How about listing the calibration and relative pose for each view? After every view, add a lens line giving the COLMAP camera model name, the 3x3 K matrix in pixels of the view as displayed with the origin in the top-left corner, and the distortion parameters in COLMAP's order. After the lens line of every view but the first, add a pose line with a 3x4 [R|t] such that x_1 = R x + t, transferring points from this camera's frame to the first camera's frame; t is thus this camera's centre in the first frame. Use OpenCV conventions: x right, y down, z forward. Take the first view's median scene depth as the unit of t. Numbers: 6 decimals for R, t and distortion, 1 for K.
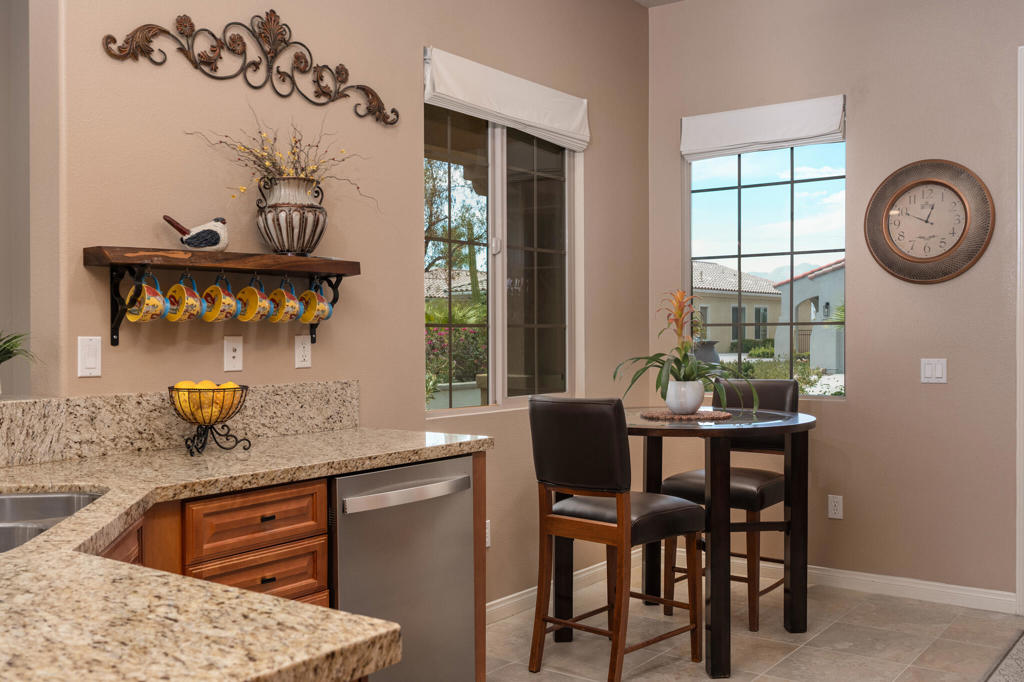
lens RADIAL K [[993.7, 0, 553.5], [0, 993.7, 345.5], [0, 0, 1]] dist [0.009597, 0.000000]
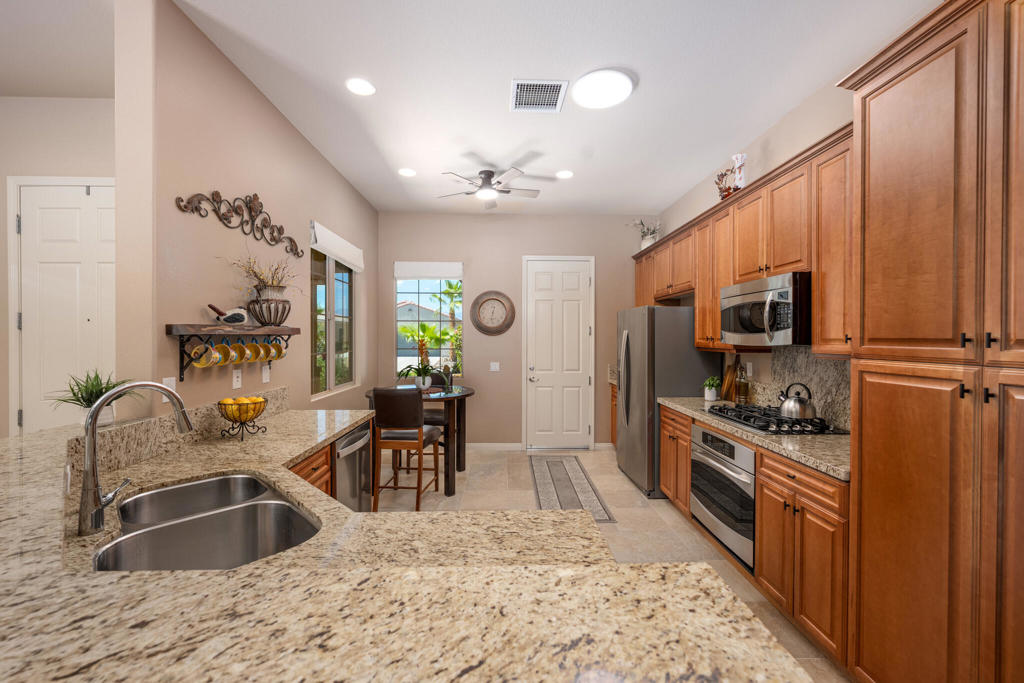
lens RADIAL K [[400.9, 0, 523.4], [0, 400.9, 340.9], [0, 0, 1]] dist [0.000468, 0.000085]
pose [[0.787706, 0.006441, 0.616018, -0.362015], [-0.004062, 0.999978, -0.005261, -0.060486], [-0.616038, 0.001642, 0.787715, 0.099137]]
